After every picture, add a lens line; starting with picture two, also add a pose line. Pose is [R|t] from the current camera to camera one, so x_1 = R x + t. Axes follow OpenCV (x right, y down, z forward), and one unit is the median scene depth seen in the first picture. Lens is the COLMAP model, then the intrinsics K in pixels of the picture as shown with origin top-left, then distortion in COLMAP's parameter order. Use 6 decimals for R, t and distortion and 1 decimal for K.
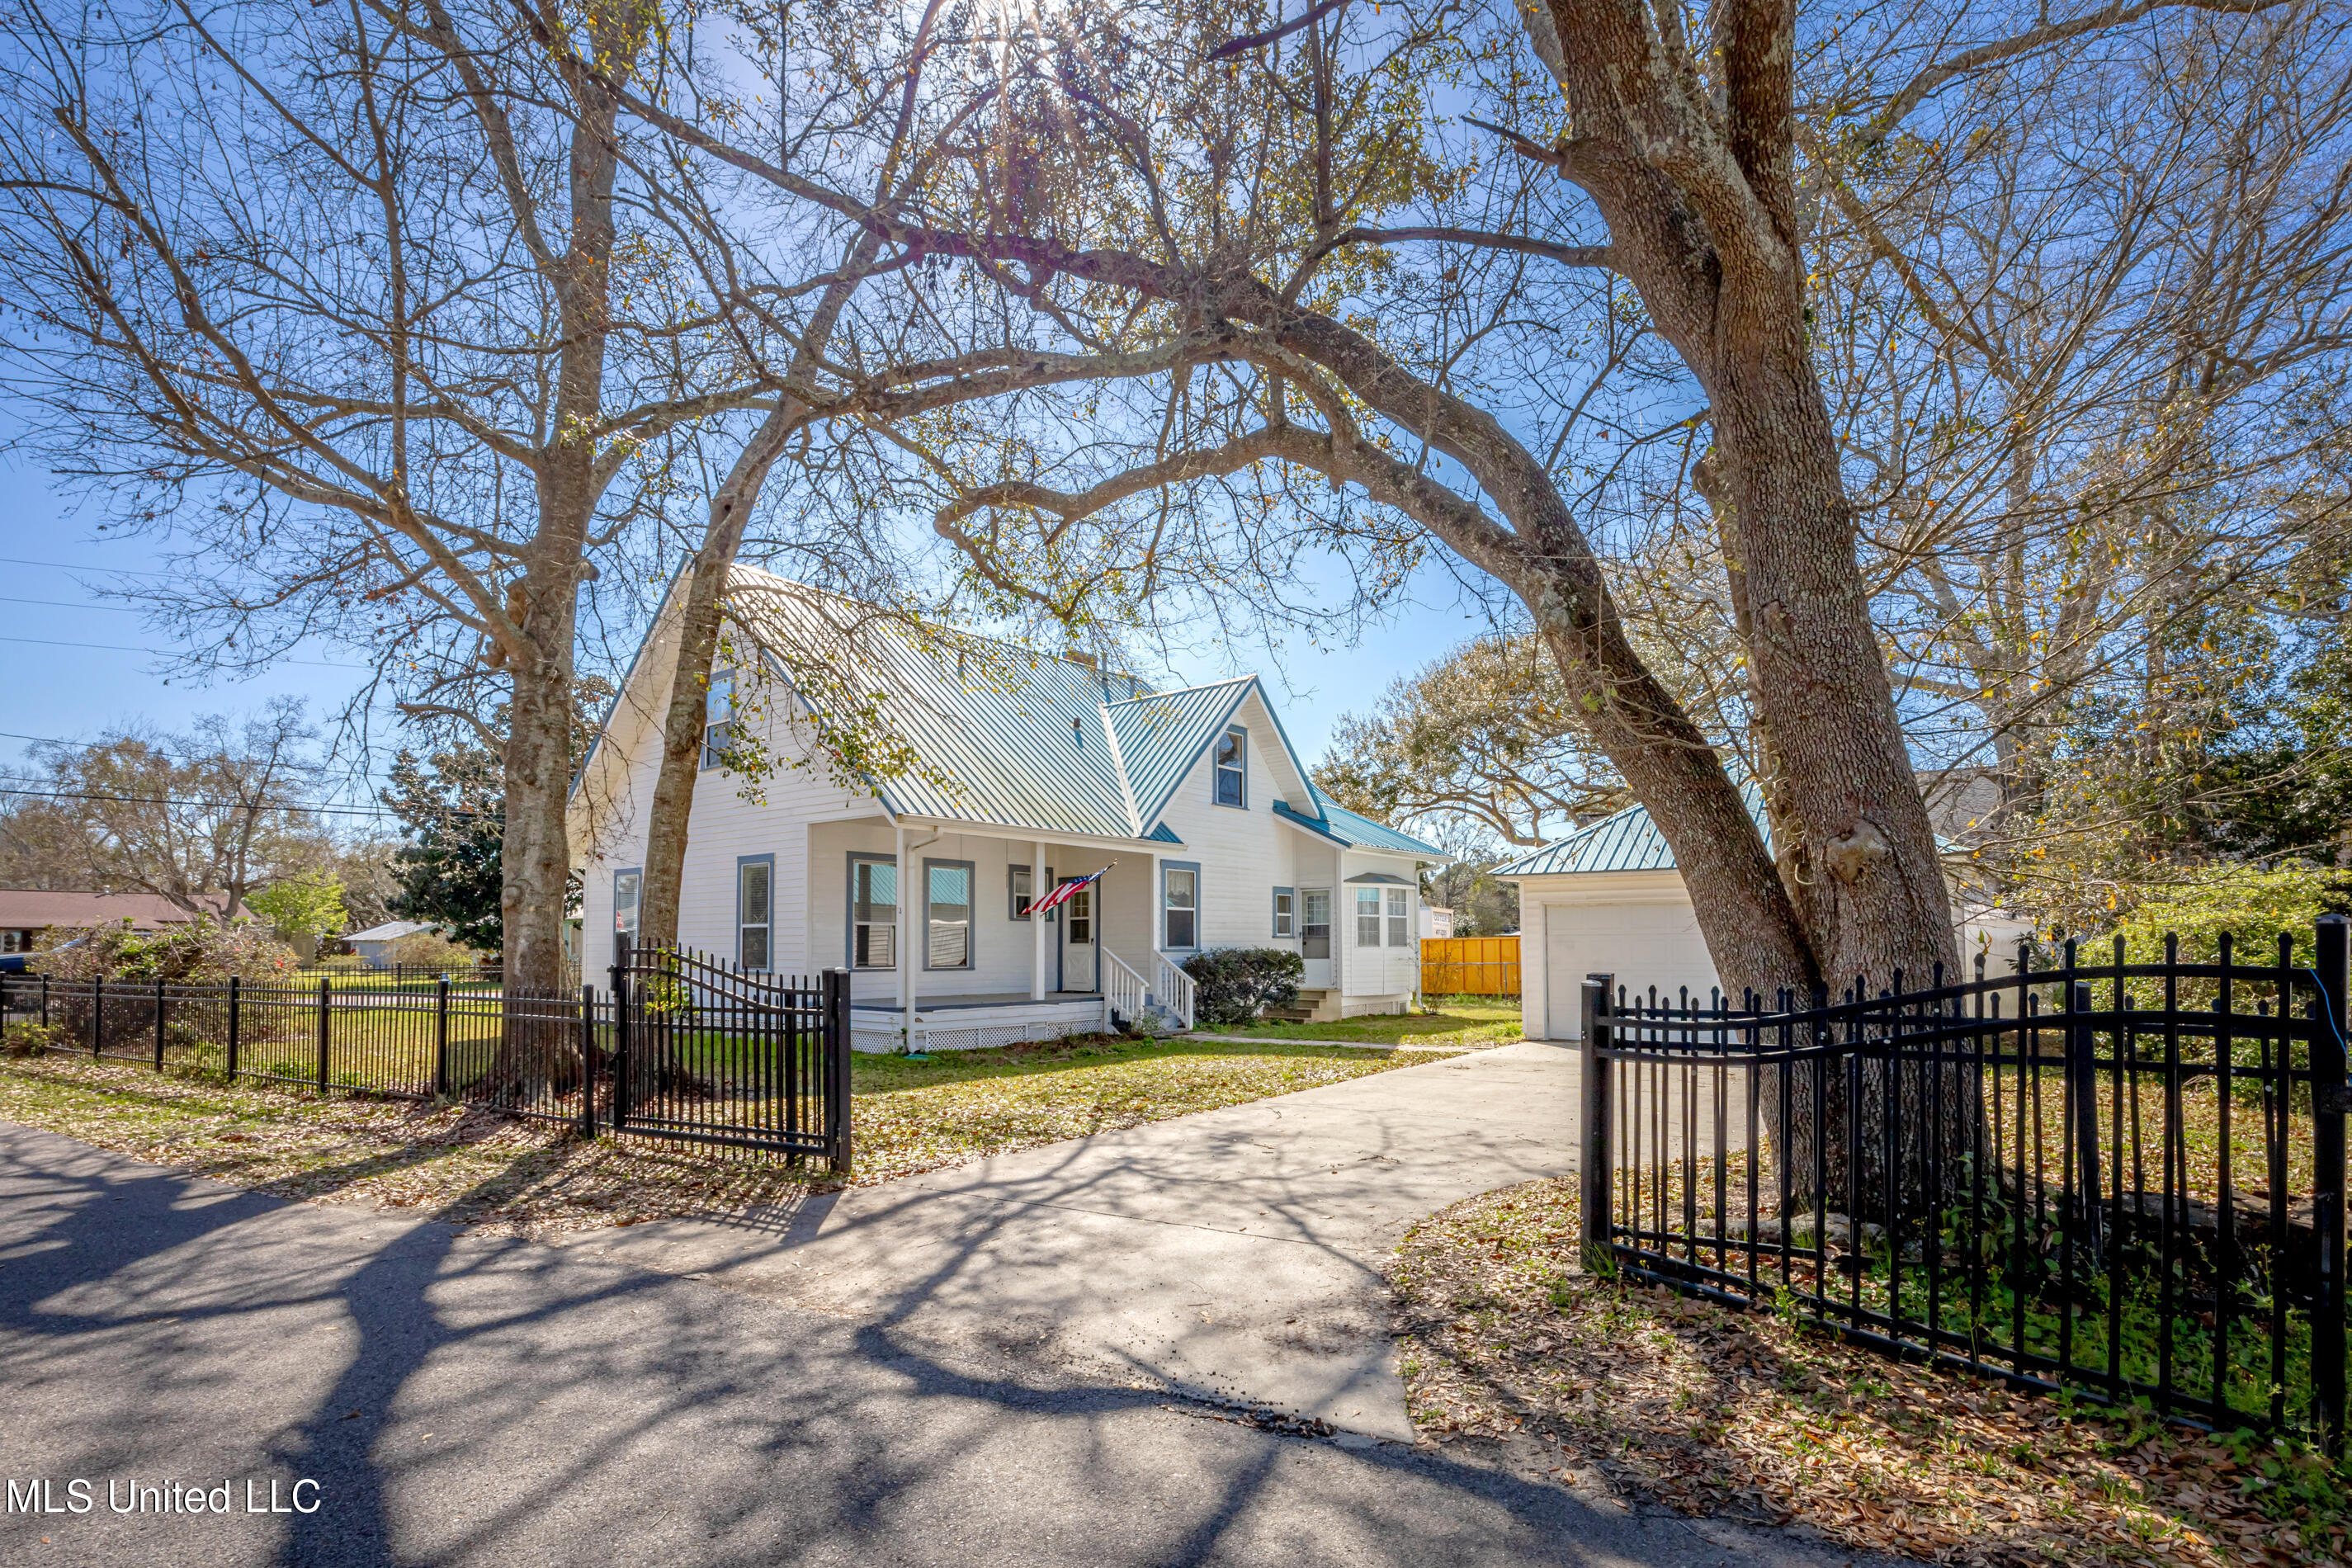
lens RADIAL K [[1100.1, 0, 1169.8], [0, 1100.1, 929.5], [0, 0, 1]] dist [-0.068793, -0.000010]
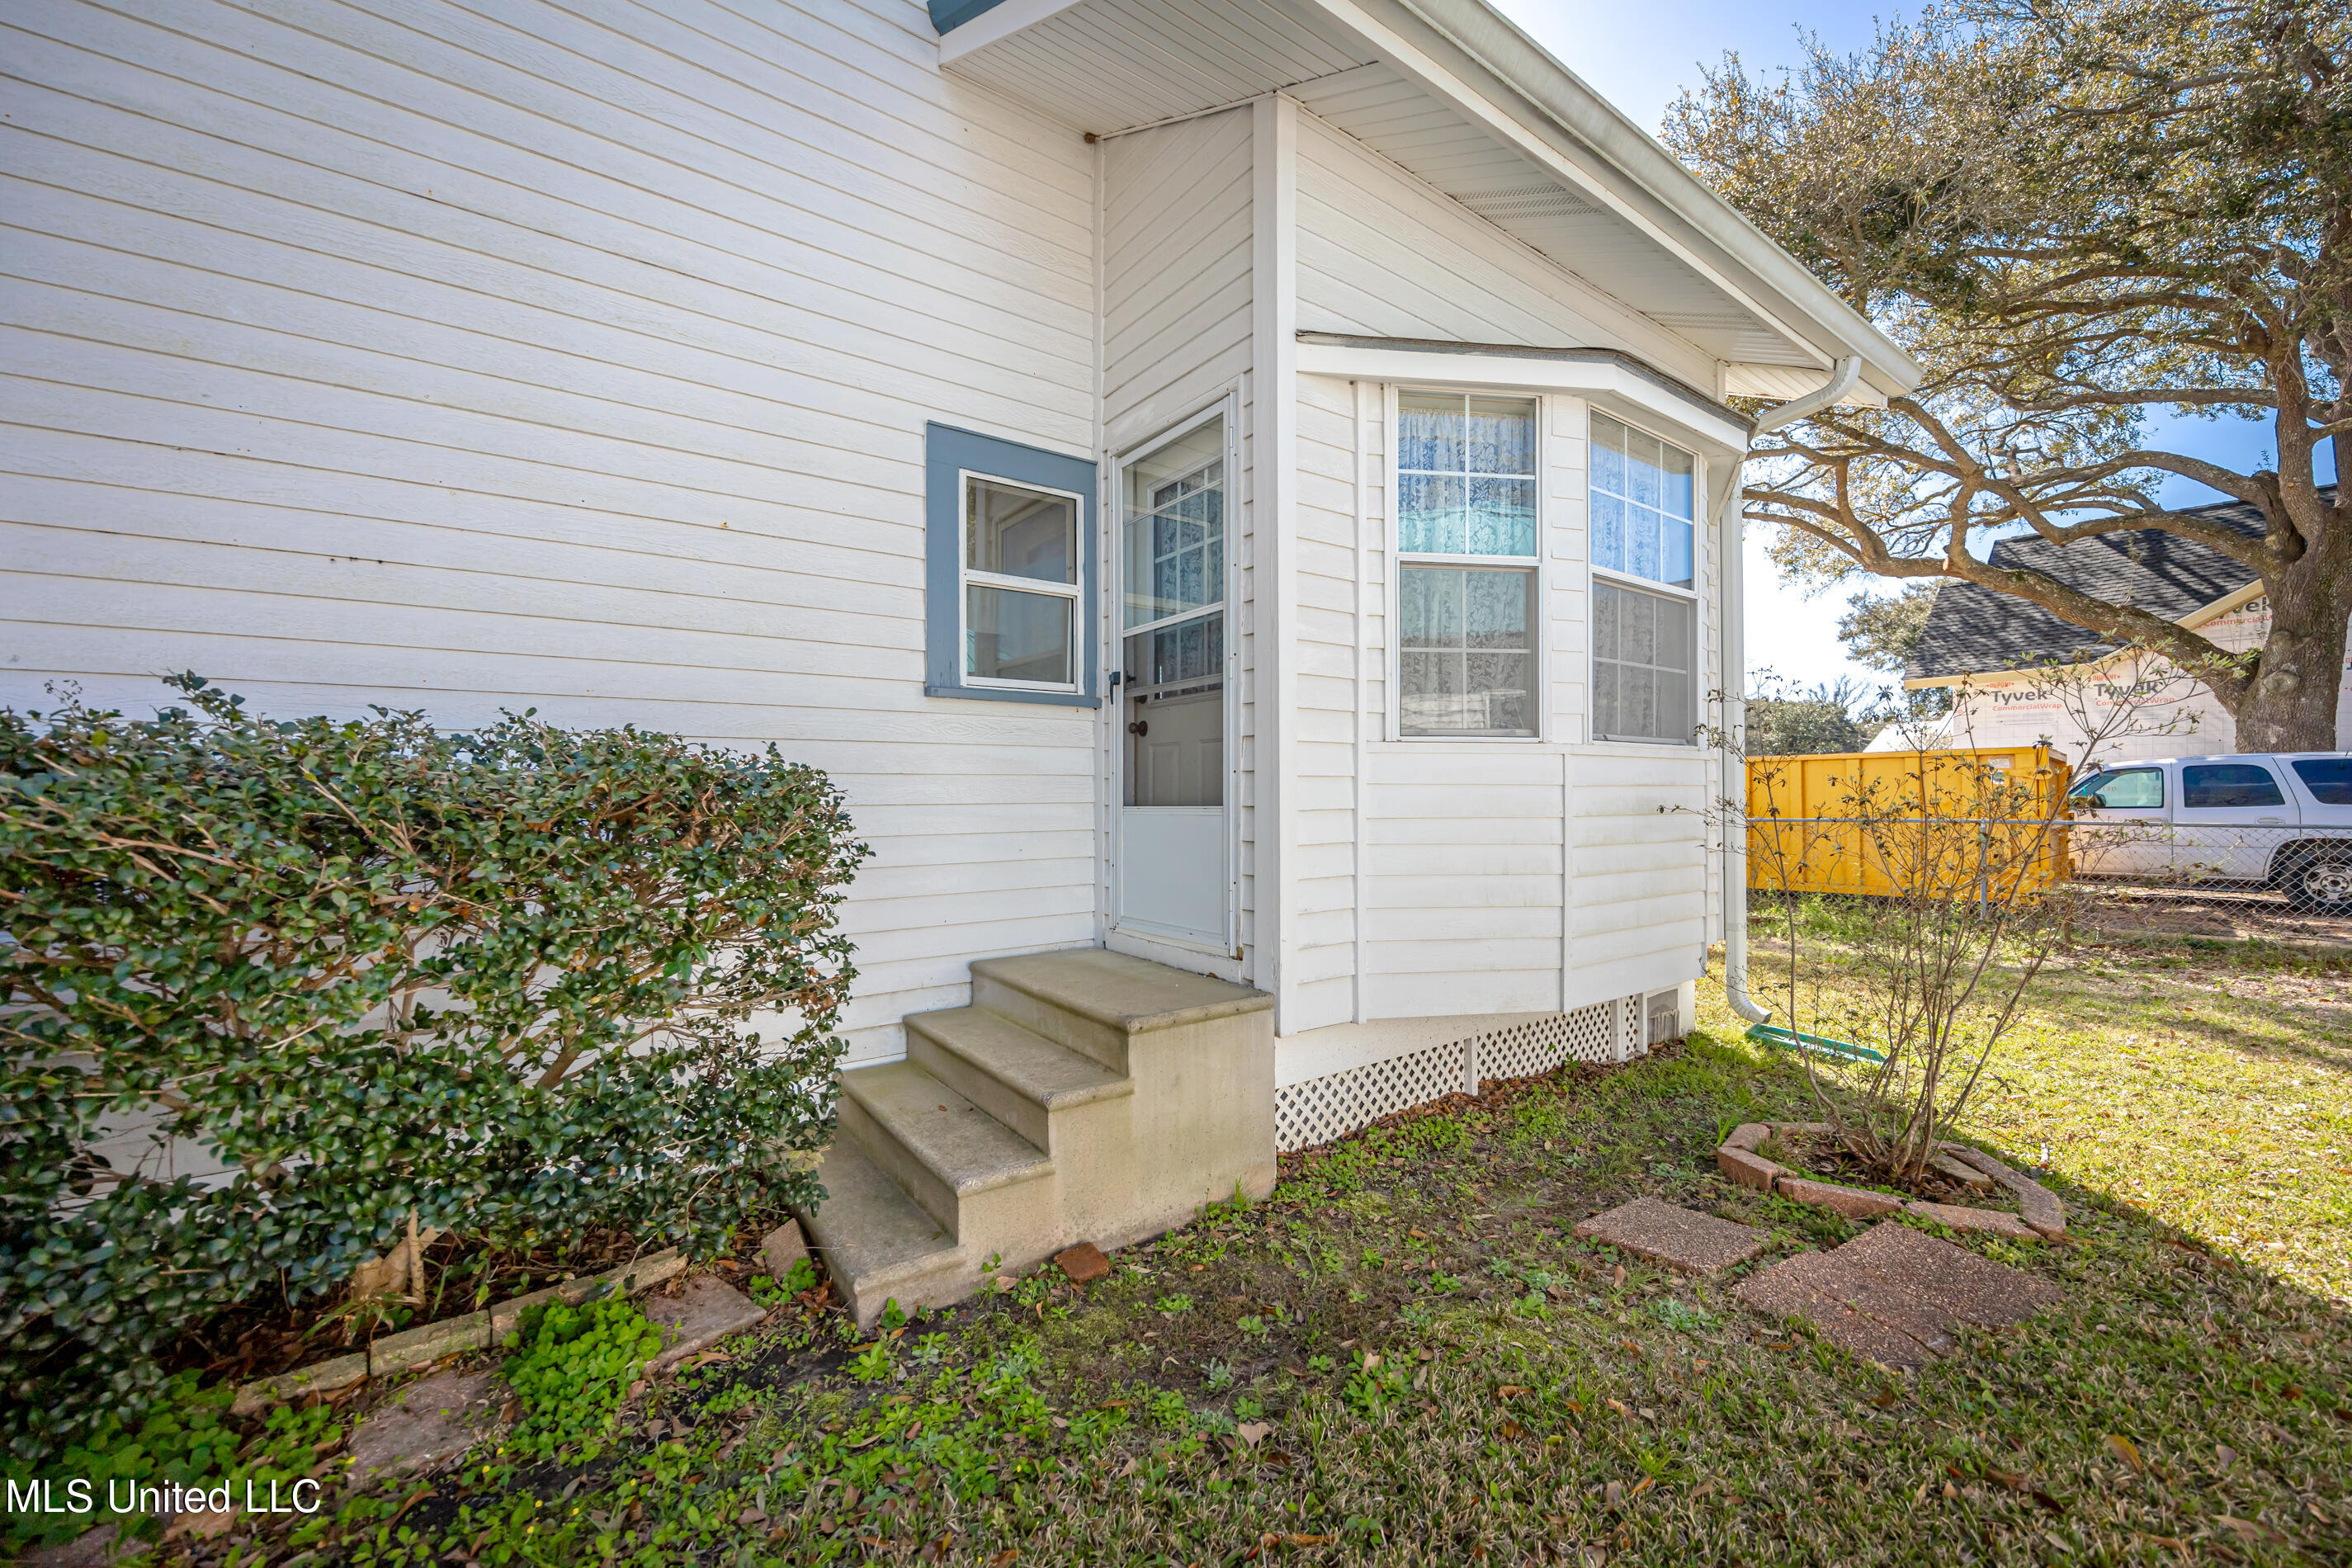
lens RADIAL K [[896.3, 0, 1163.7], [0, 896.3, 789.9], [0, 0, 1]] dist [-0.002689, -0.000195]
pose [[0.964435, -0.004022, -0.264291, 0.194781], [0.006043, 0.999958, 0.006832, 0.026635], [0.264252, -0.008186, 0.964419, 0.962954]]
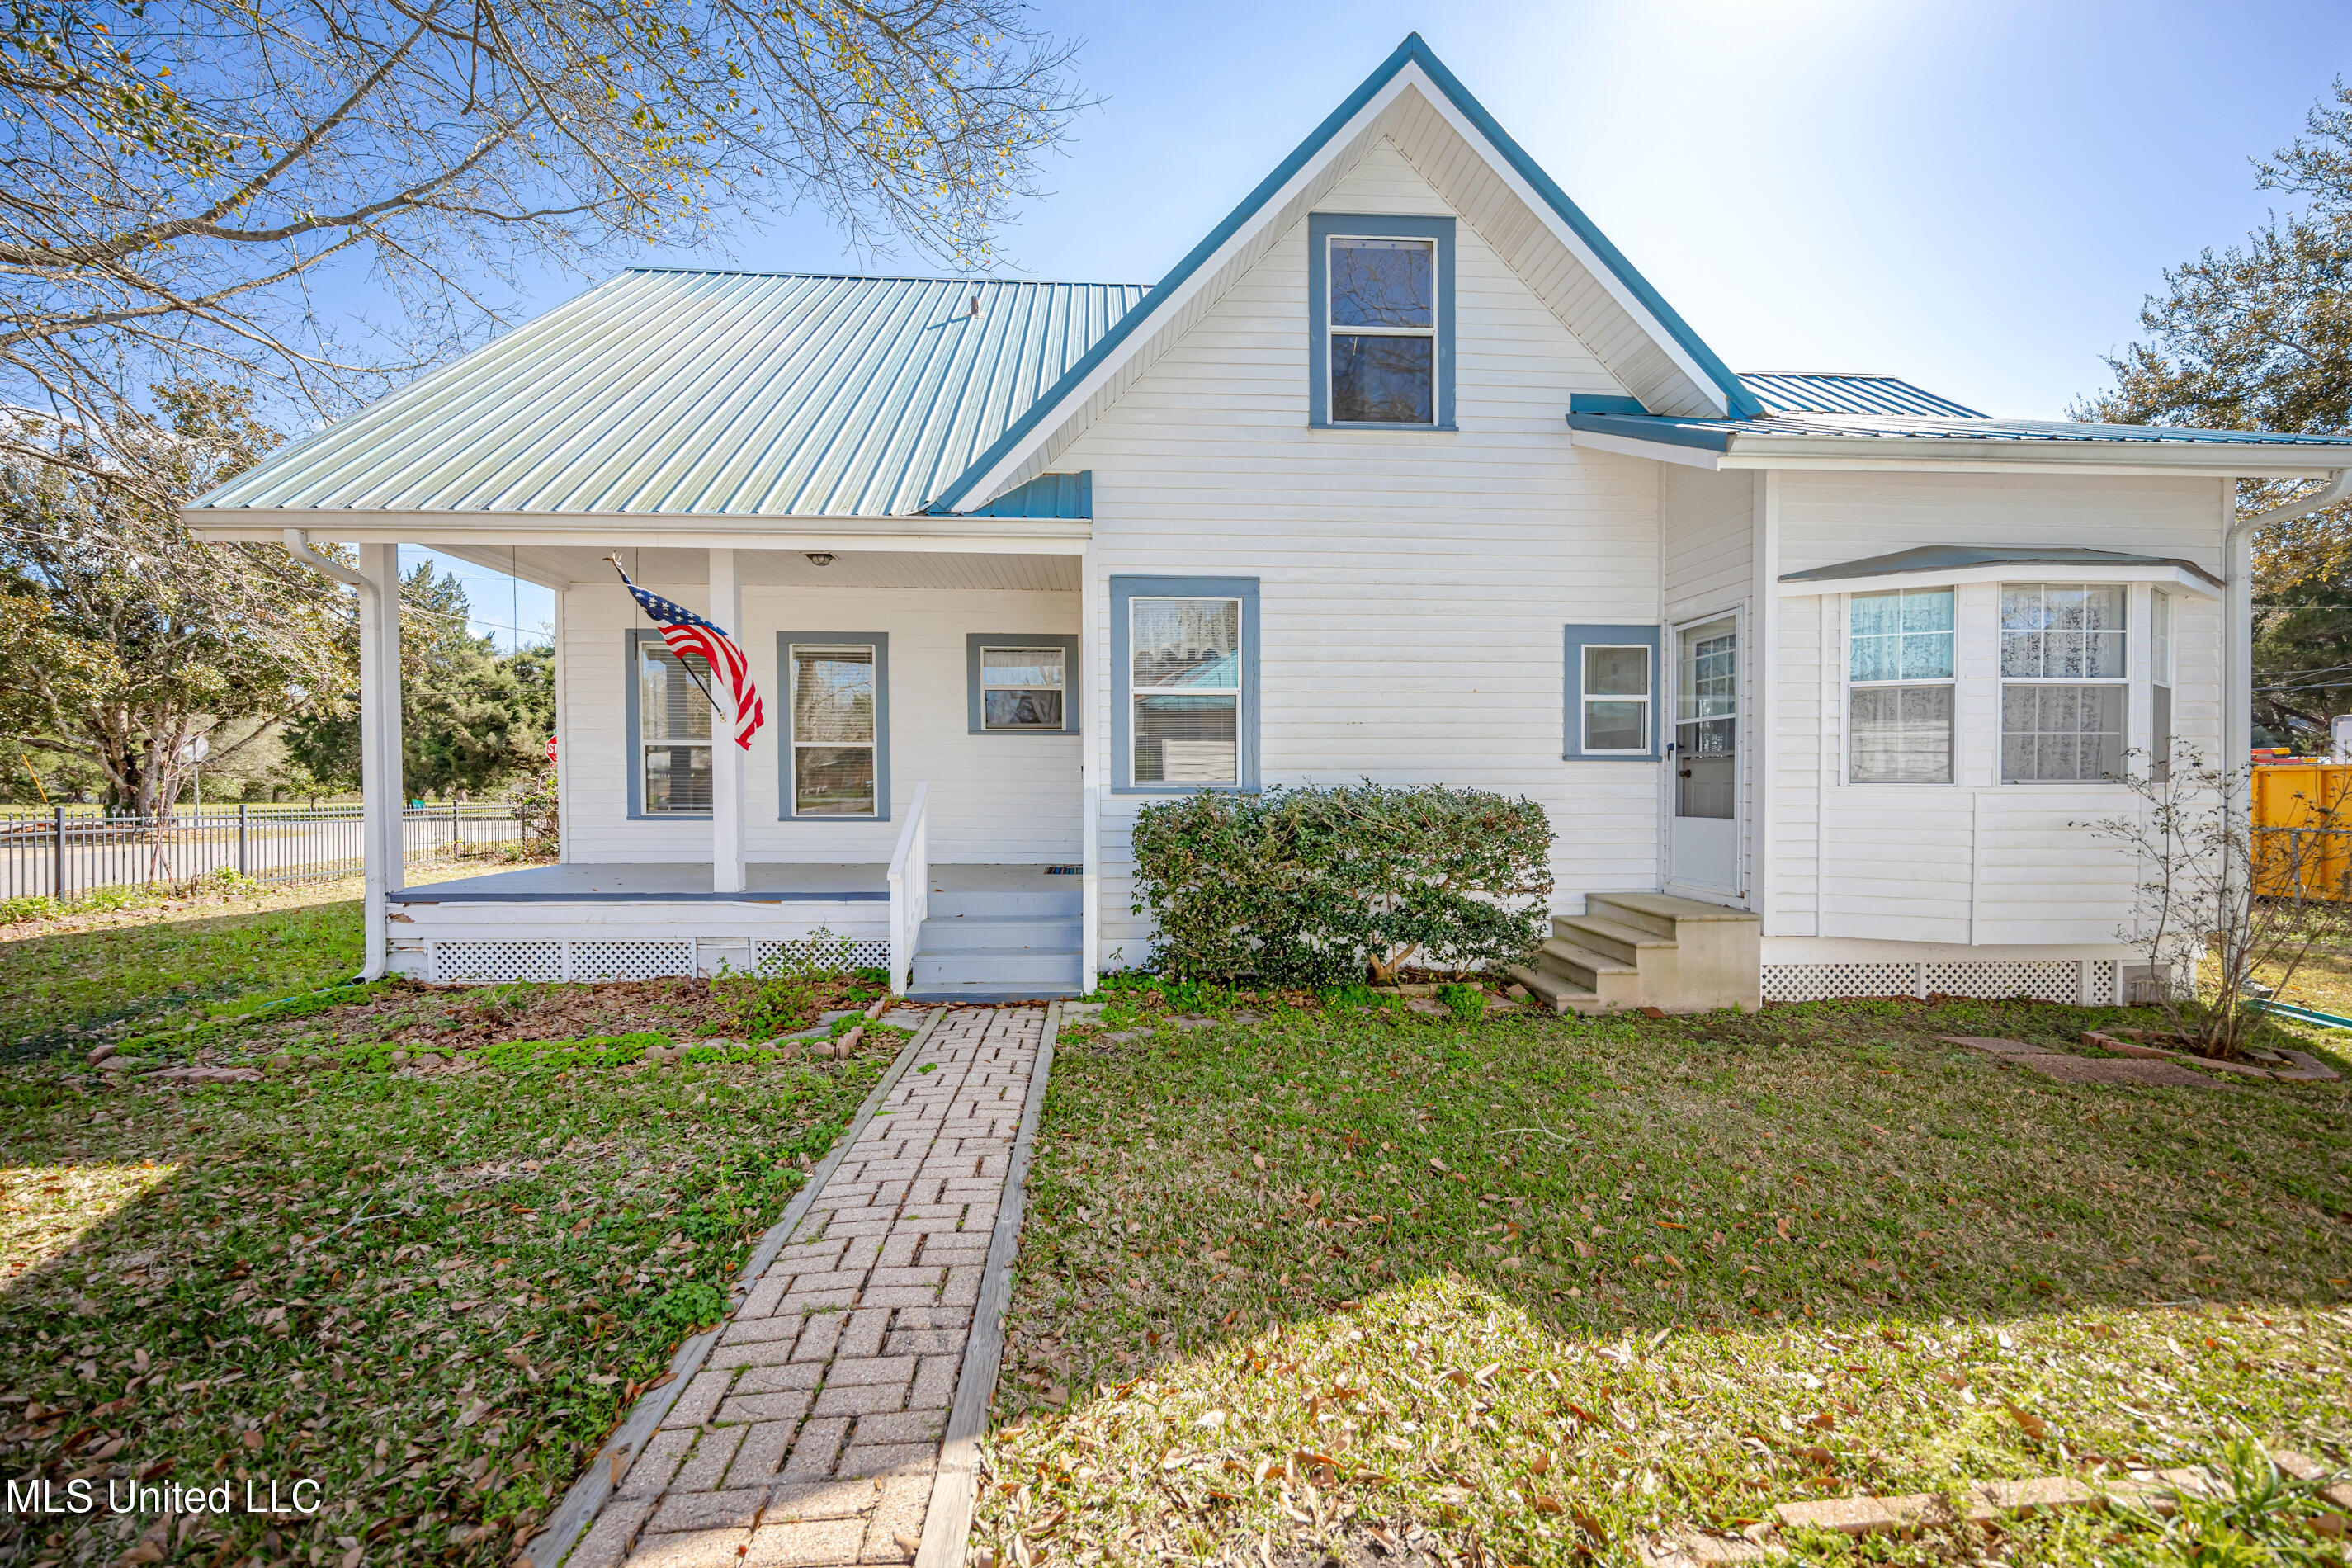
lens RADIAL K [[896.3, 0, 1163.7], [0, 896.3, 789.9], [0, 0, 1]] dist [-0.002689, -0.000195]
pose [[0.667905, 0.005637, -0.744225, 0.260388], [0.009708, 0.999820, 0.016285, 0.013897], [0.744184, -0.018101, 0.667730, 0.769643]]
